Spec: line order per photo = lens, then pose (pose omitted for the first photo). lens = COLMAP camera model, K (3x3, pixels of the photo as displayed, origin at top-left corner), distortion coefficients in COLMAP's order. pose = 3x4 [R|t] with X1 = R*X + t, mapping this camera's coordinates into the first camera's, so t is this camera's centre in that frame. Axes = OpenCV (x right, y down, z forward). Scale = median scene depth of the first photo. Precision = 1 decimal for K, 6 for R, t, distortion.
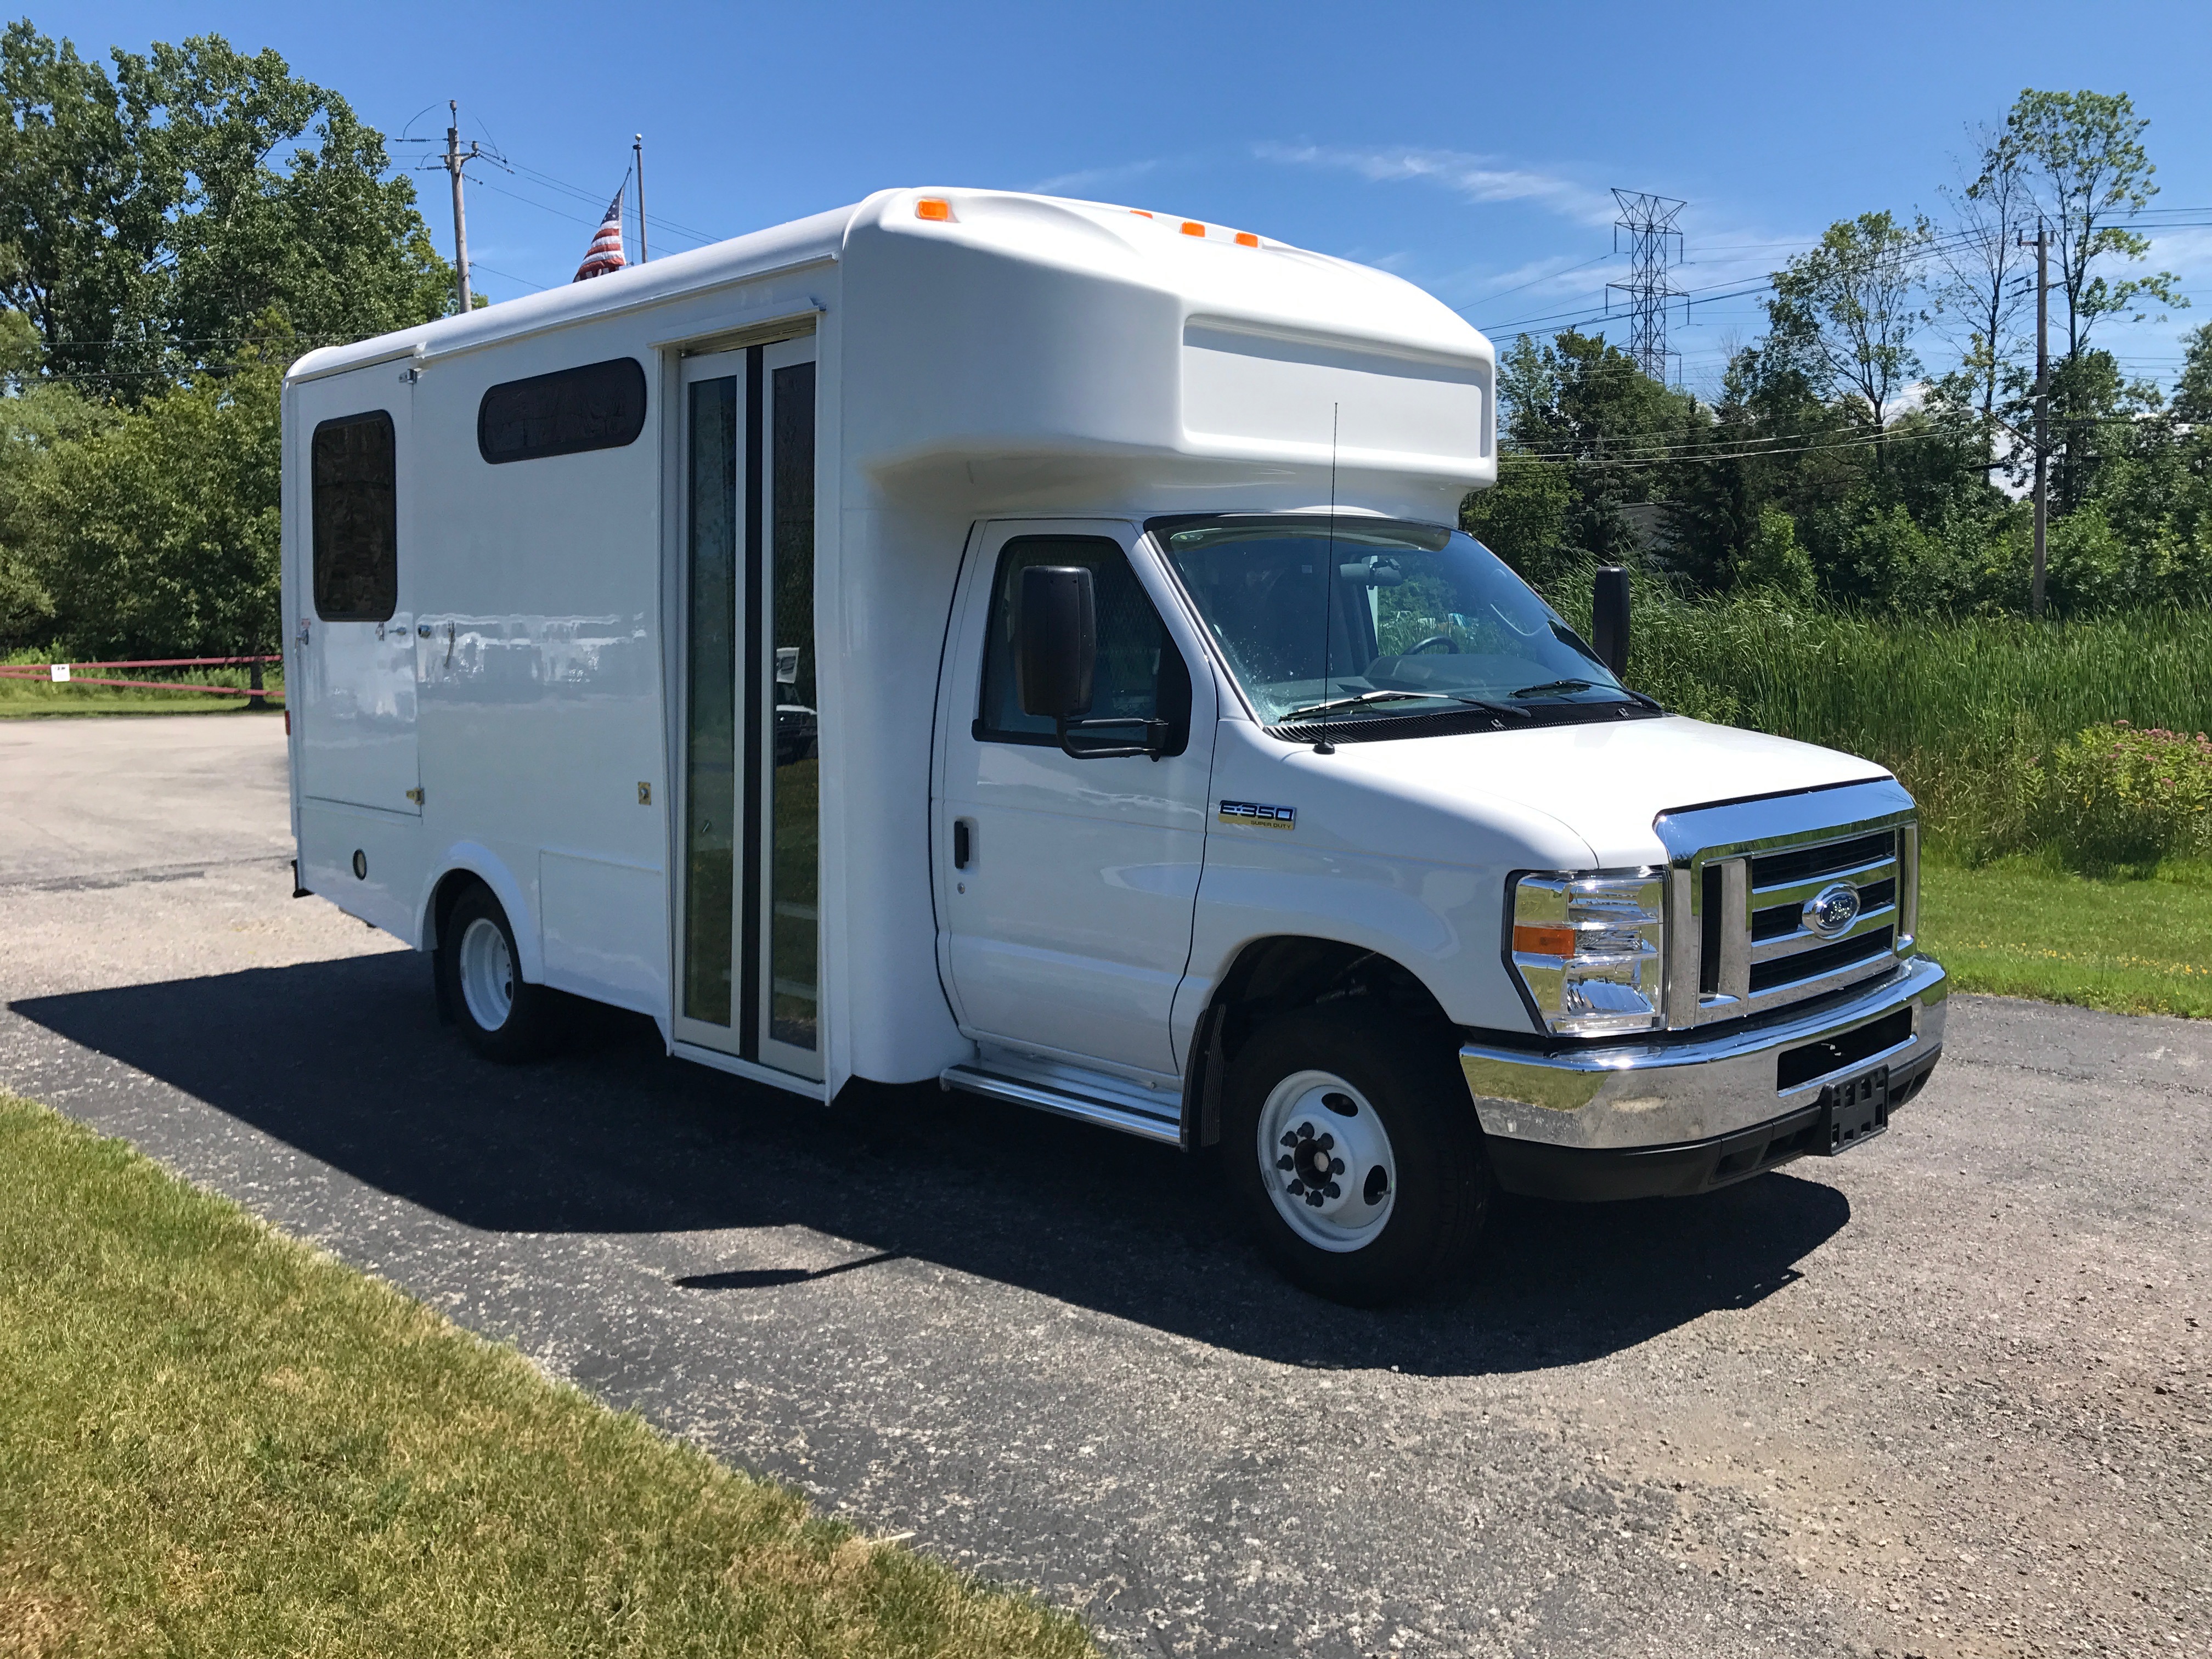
lens RADIAL K [[1854.3, 0, 1107.9], [0, 1854.3, 722.6], [0, 0, 1]] dist [0.046193, -0.069145]
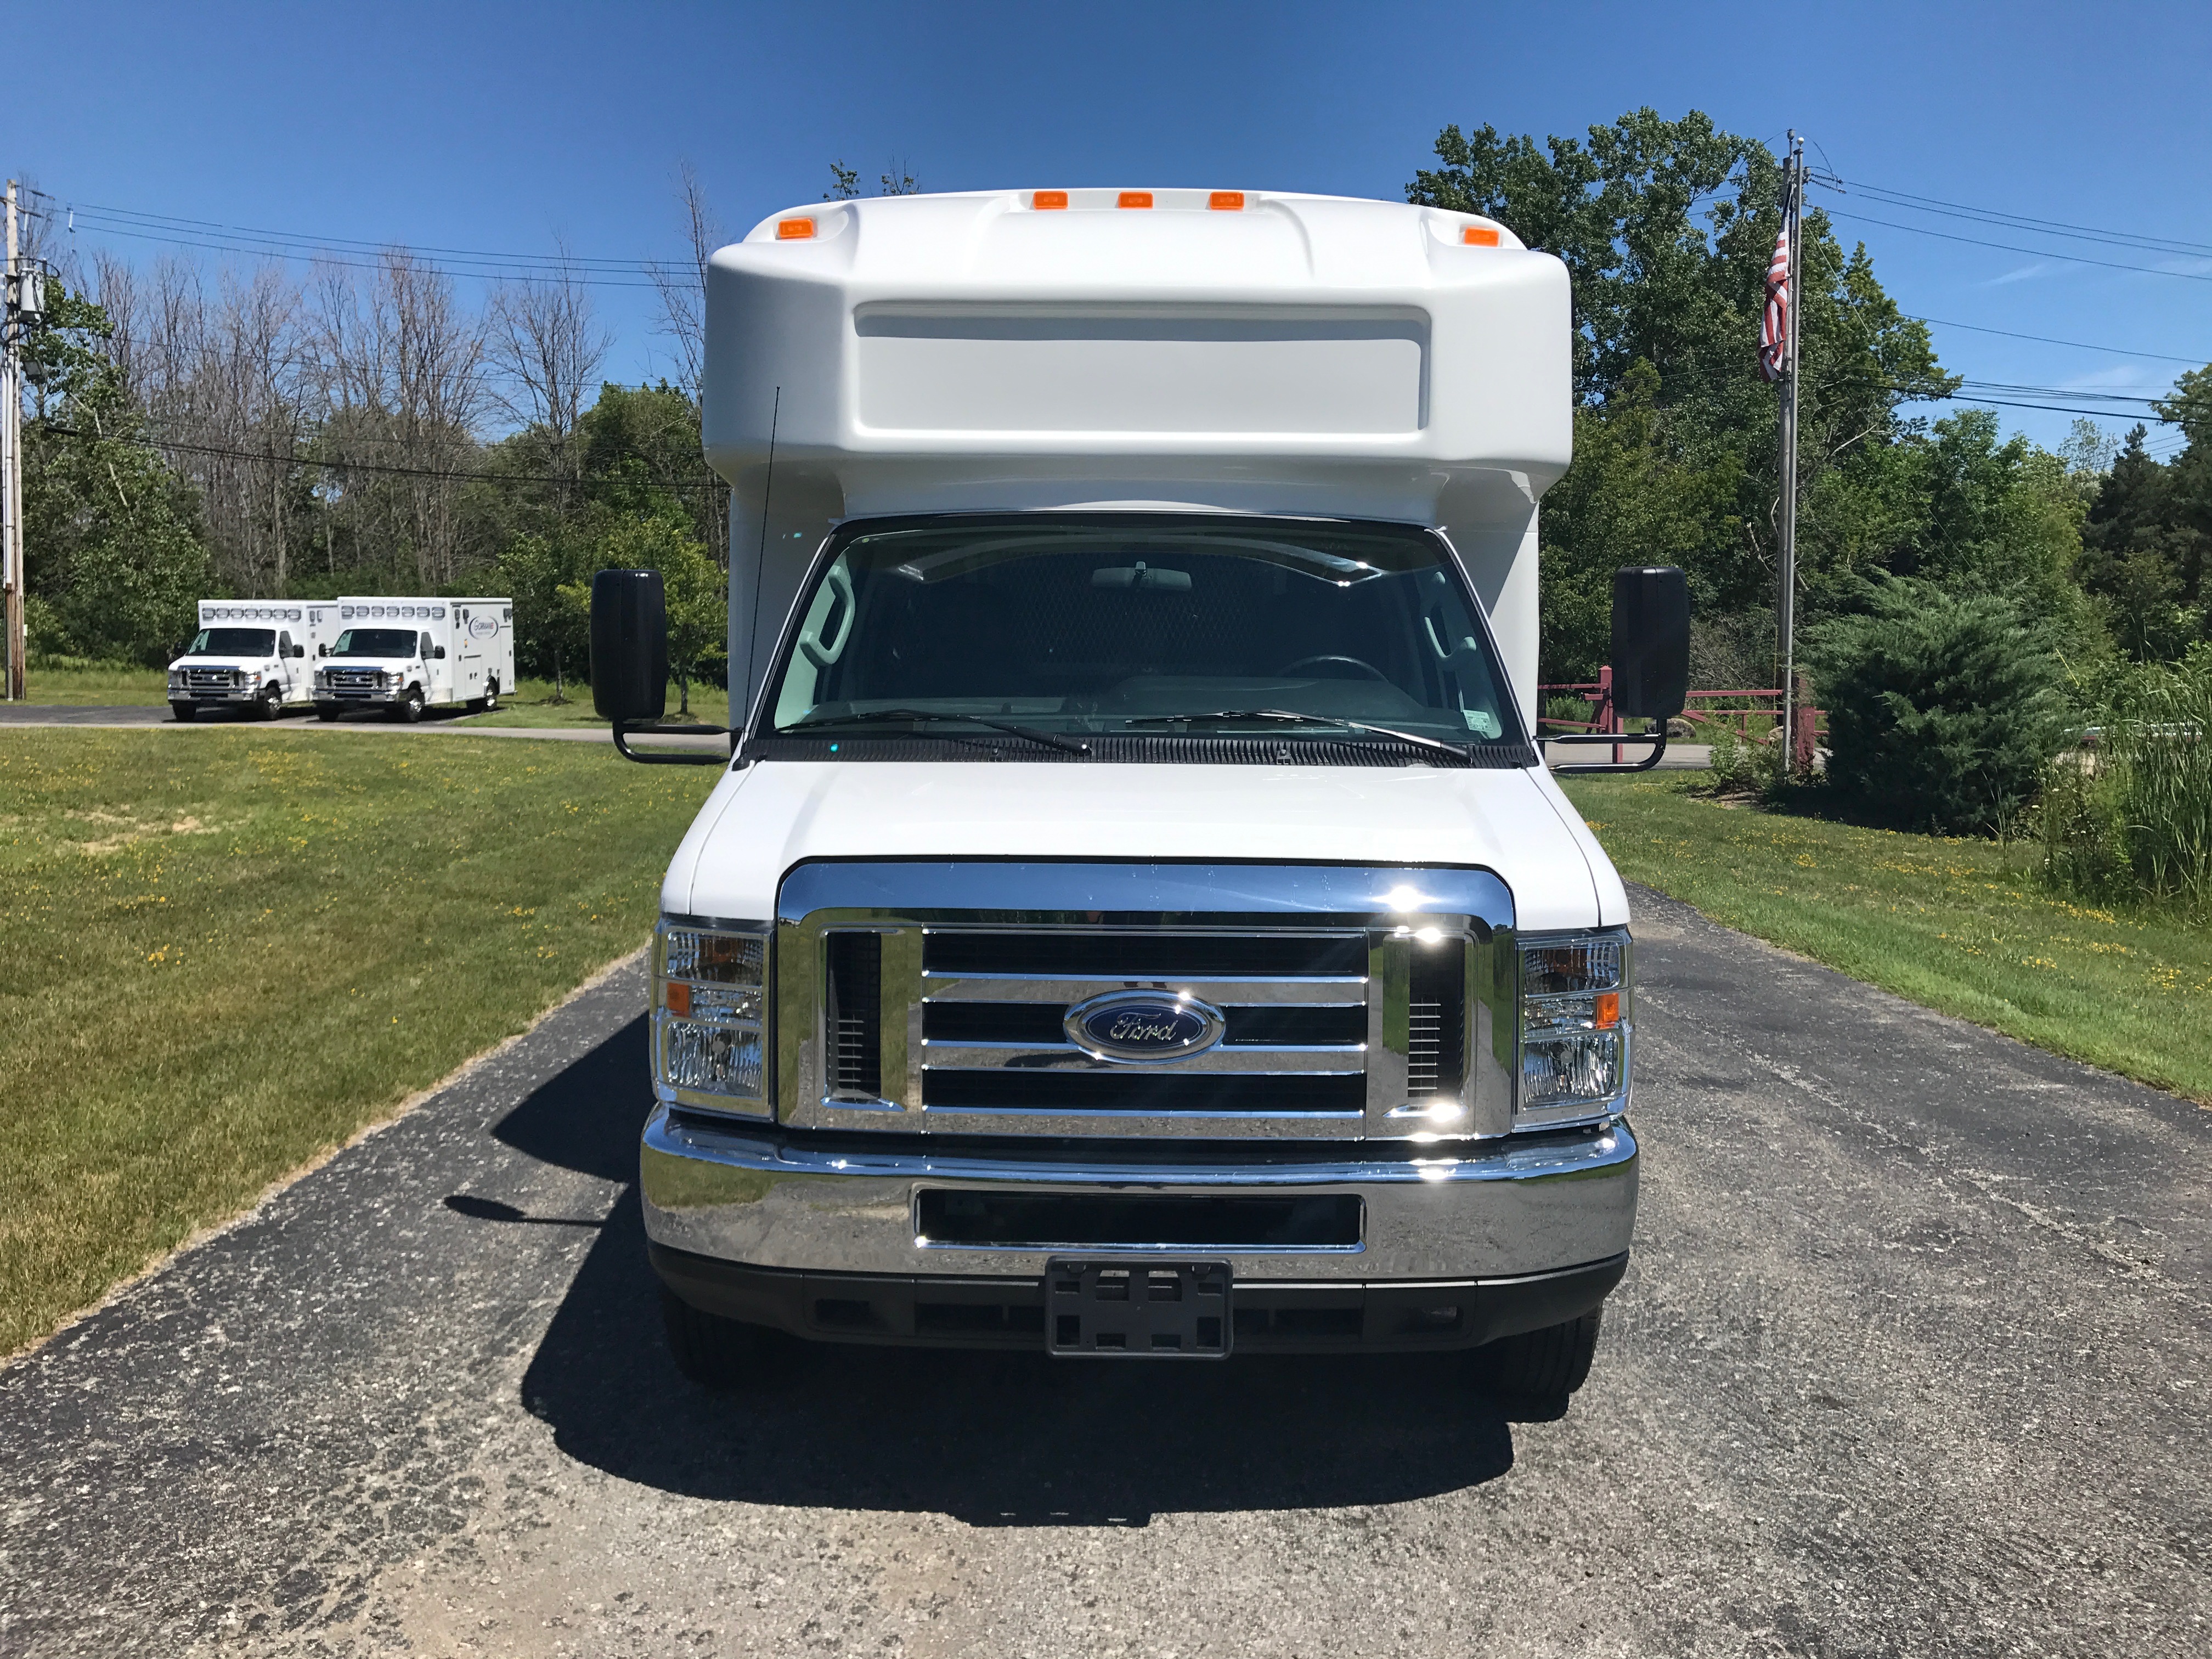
lens RADIAL K [[1848.4, 0, 1103.3], [0, 1848.4, 725.5], [0, 0, 1]] dist [0.001219, 0.003786]
pose [[0.708064, 0.042210, -0.704885, 0.924913], [-0.053929, 0.998529, 0.005621, -0.021271], [0.704086, 0.034034, 0.709299, 0.500480]]
